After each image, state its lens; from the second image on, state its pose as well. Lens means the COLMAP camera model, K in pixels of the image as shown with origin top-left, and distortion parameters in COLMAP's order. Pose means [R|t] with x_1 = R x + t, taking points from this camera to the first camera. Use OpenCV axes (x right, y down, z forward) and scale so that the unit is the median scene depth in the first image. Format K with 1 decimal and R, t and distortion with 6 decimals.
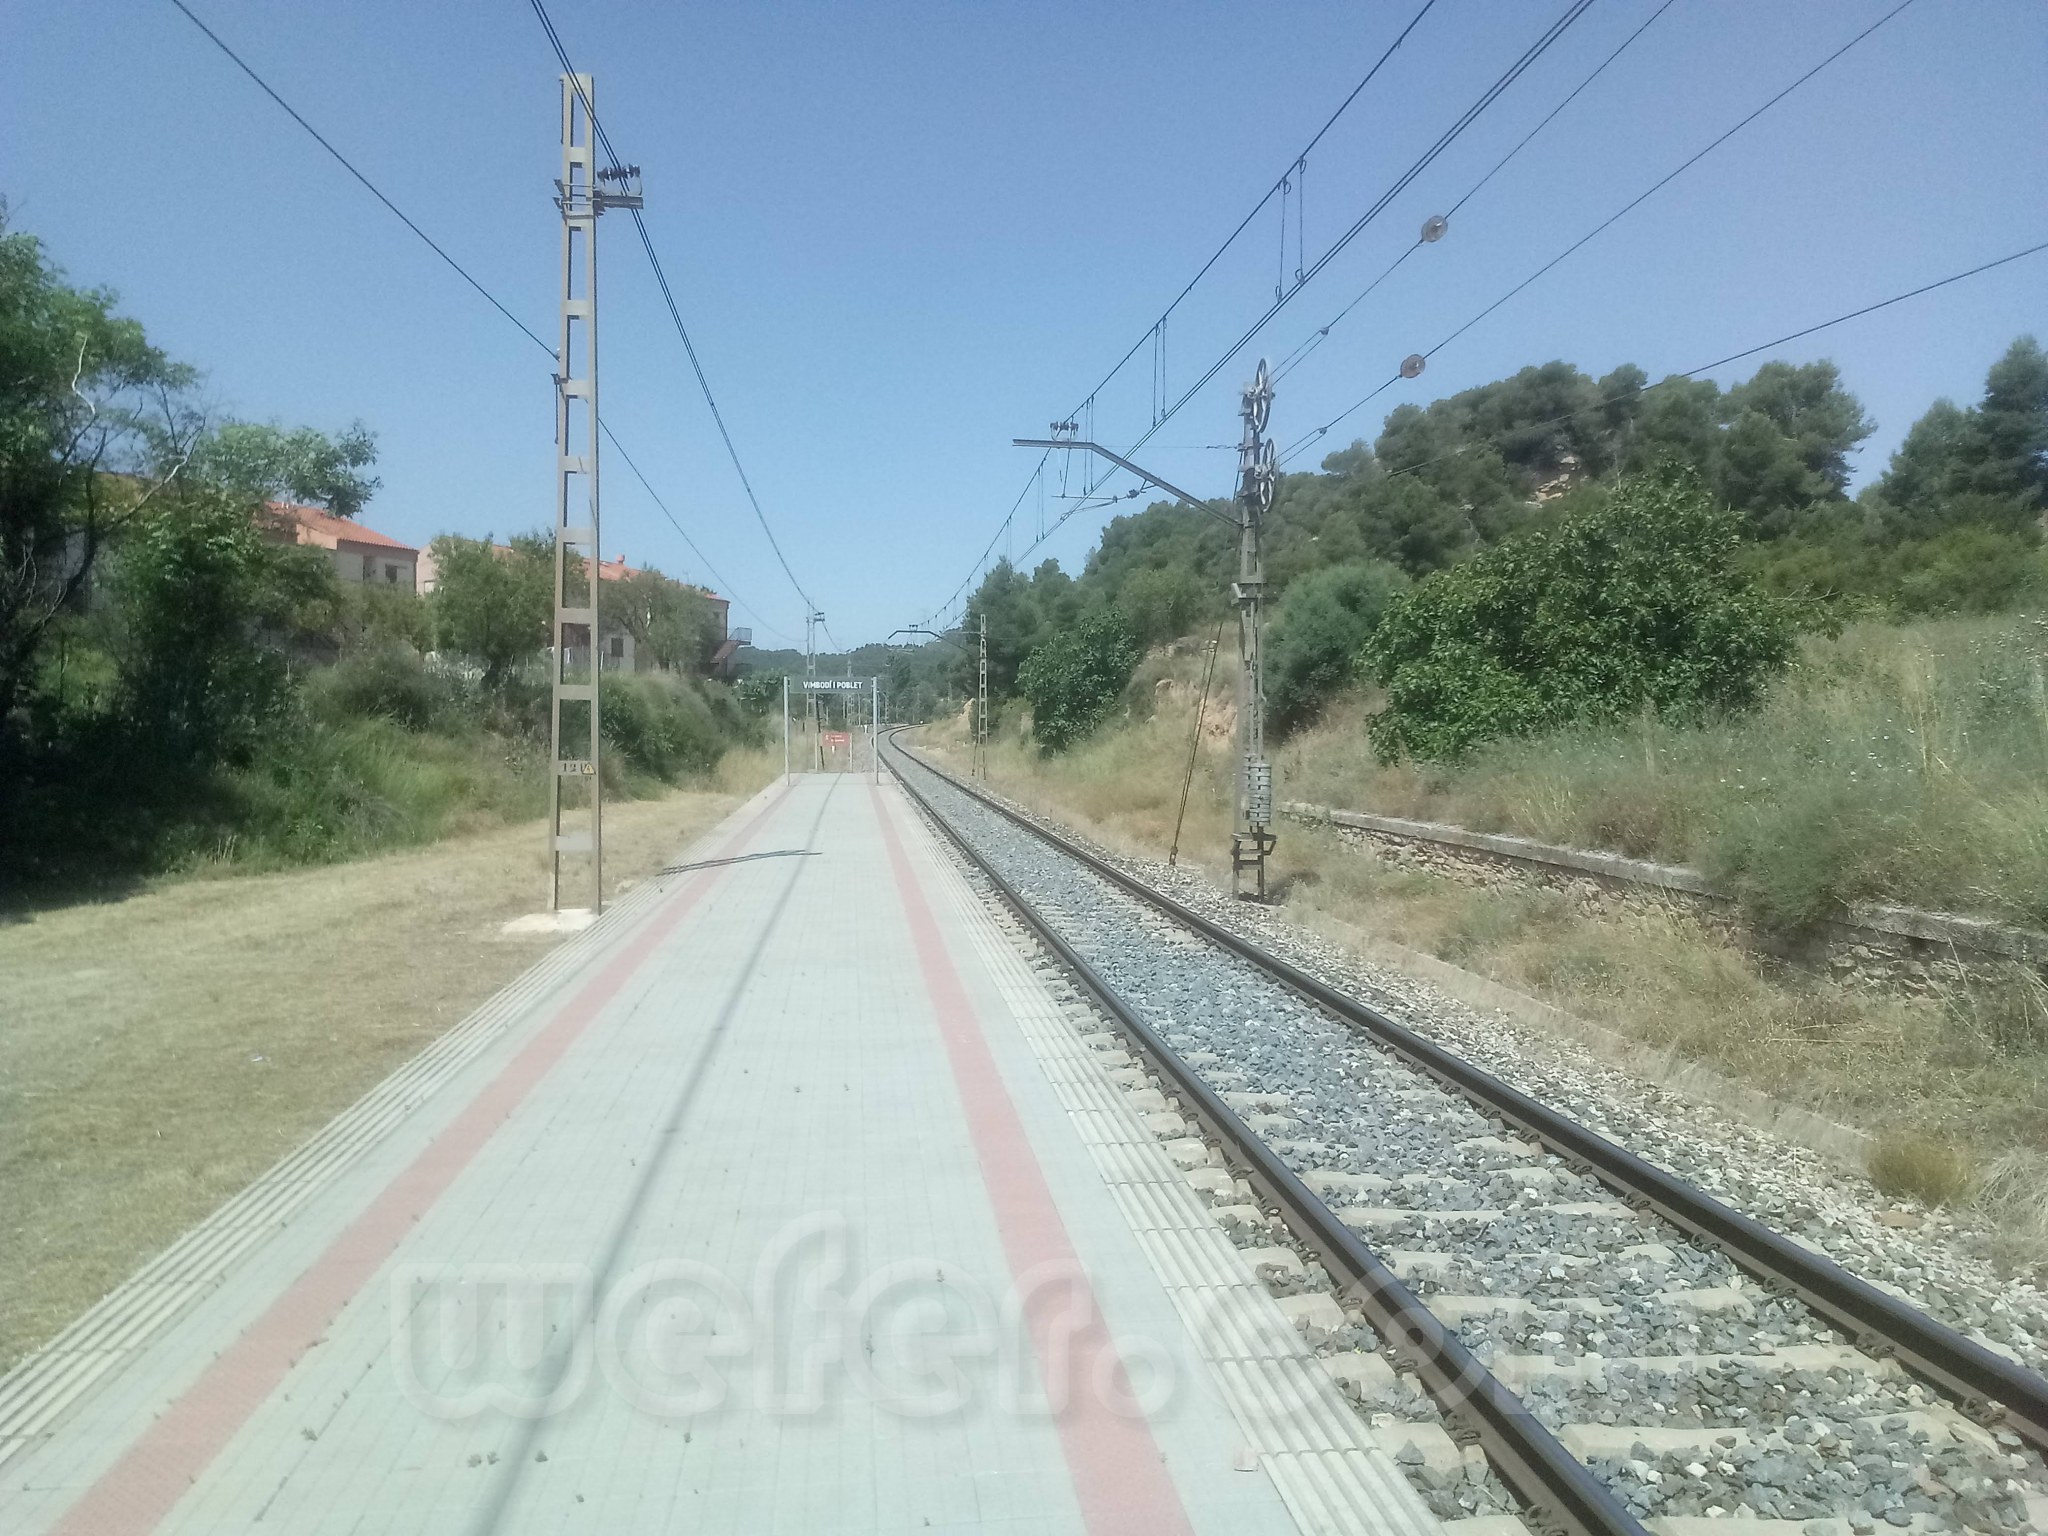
lens RADIAL K [[1636.7, 0, 1050.0], [0, 1636.7, 754.7], [0, 0, 1]] dist [0.128346, -0.183910]
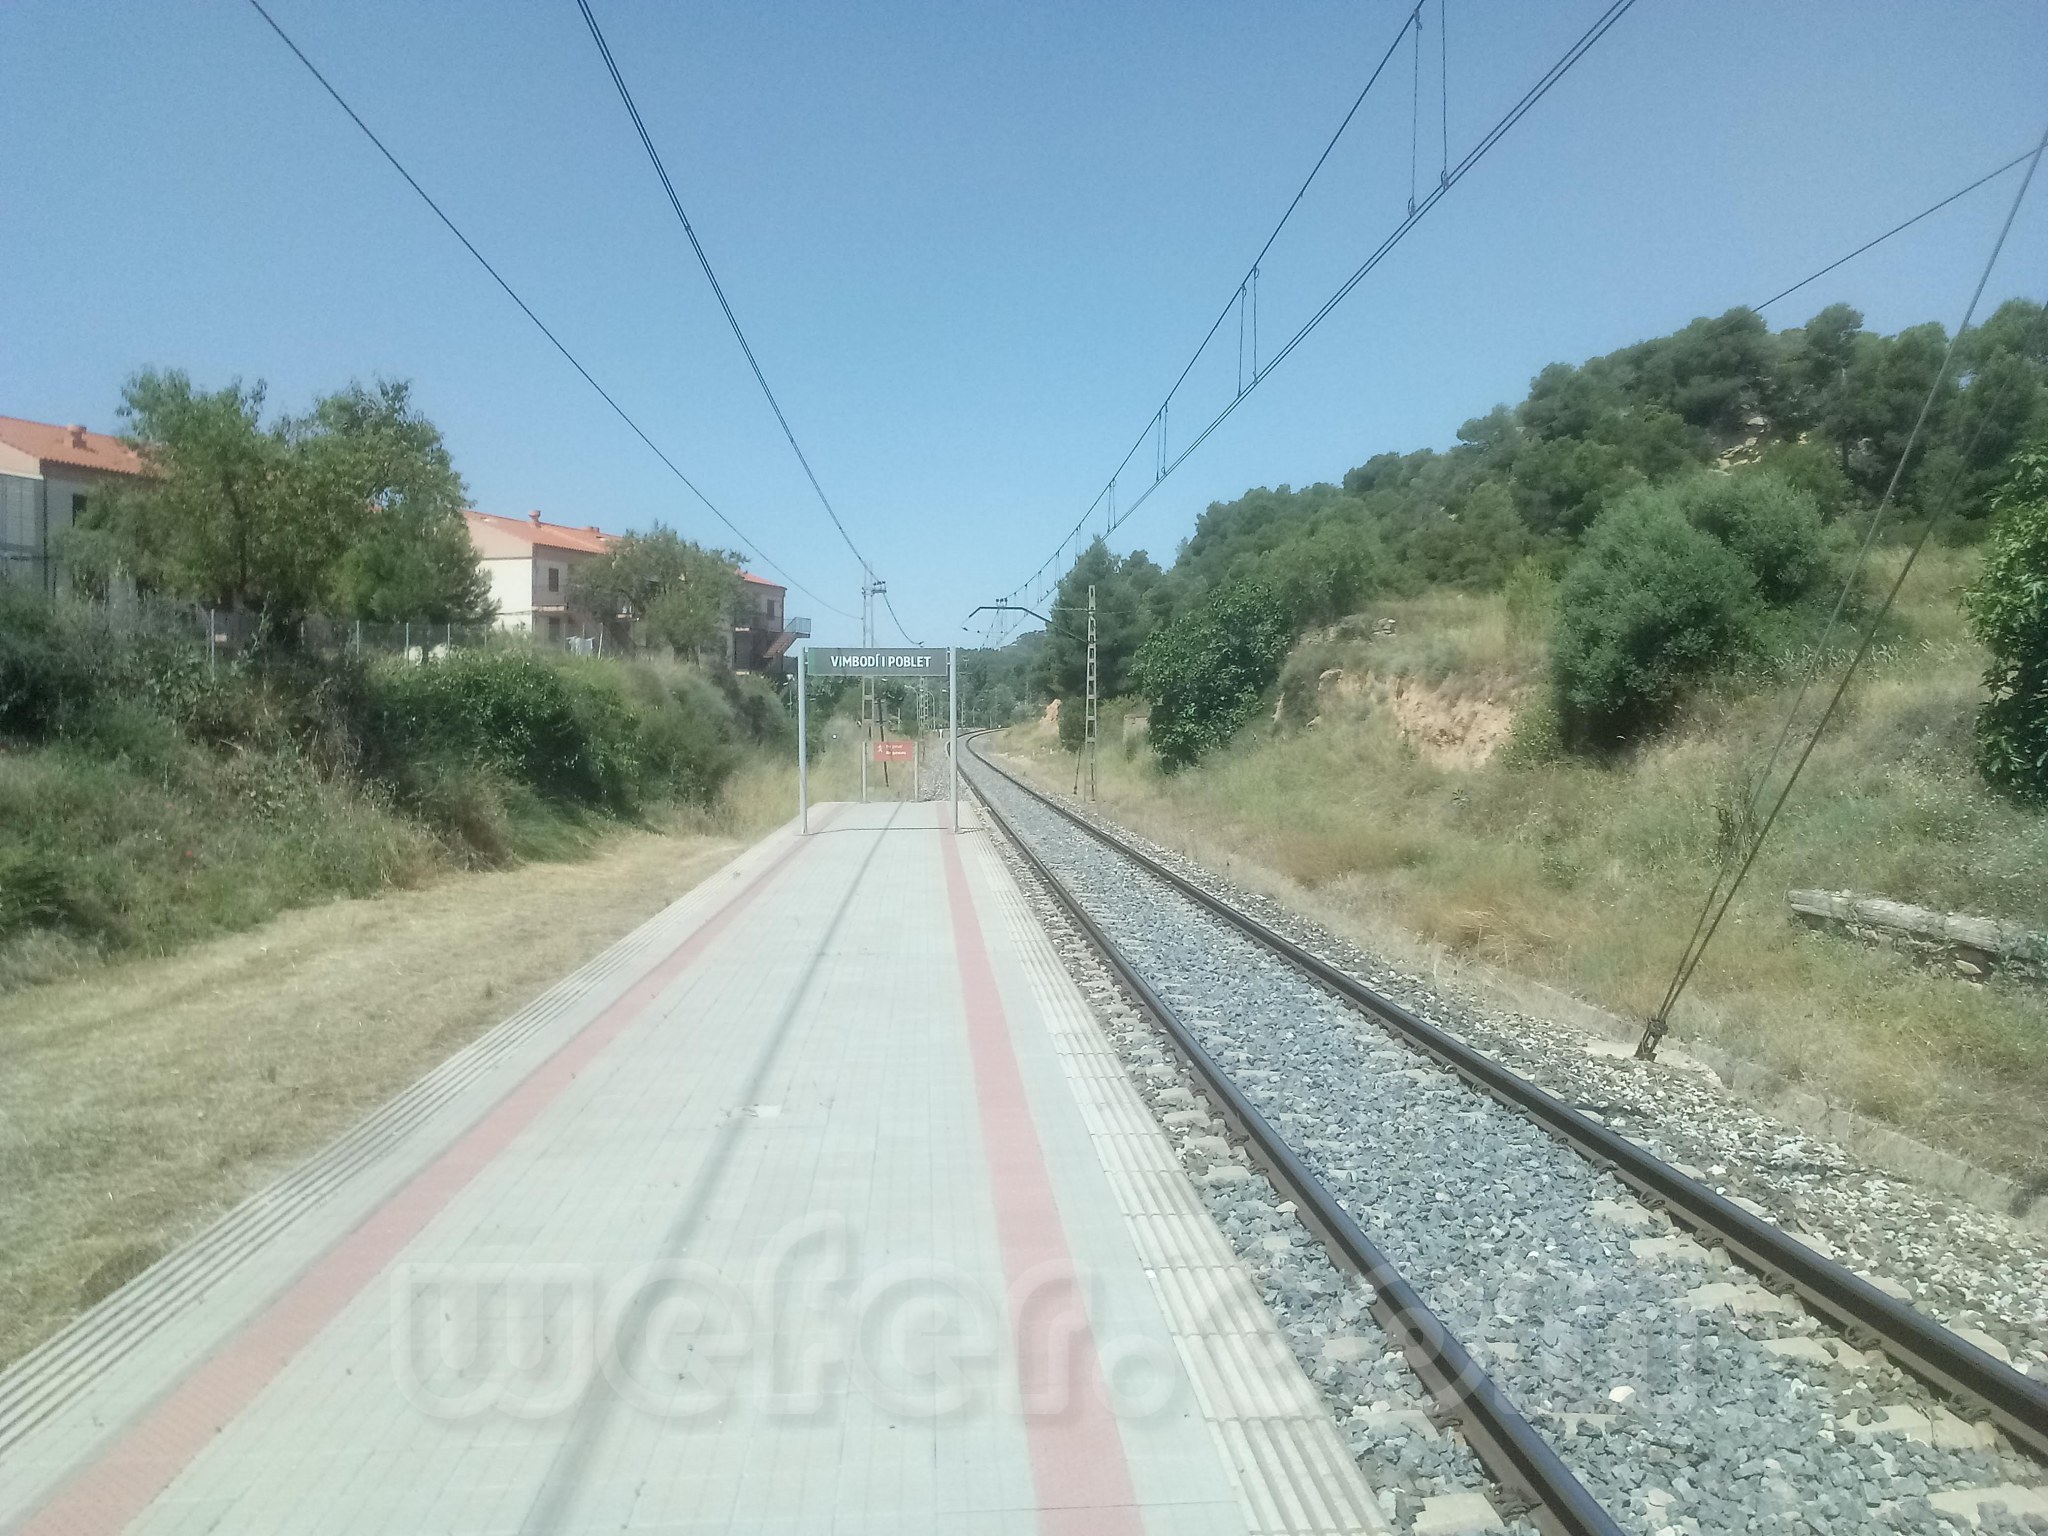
lens RADIAL K [[1636.7, 0, 1050.0], [0, 1636.7, 754.7], [0, 0, 1]] dist [0.128346, -0.183910]
pose [[0.998958, 0.001024, -0.045628, -0.016127], [-0.001145, 0.999996, -0.002635, -0.002795], [0.045626, 0.002684, 0.998955, 0.148892]]
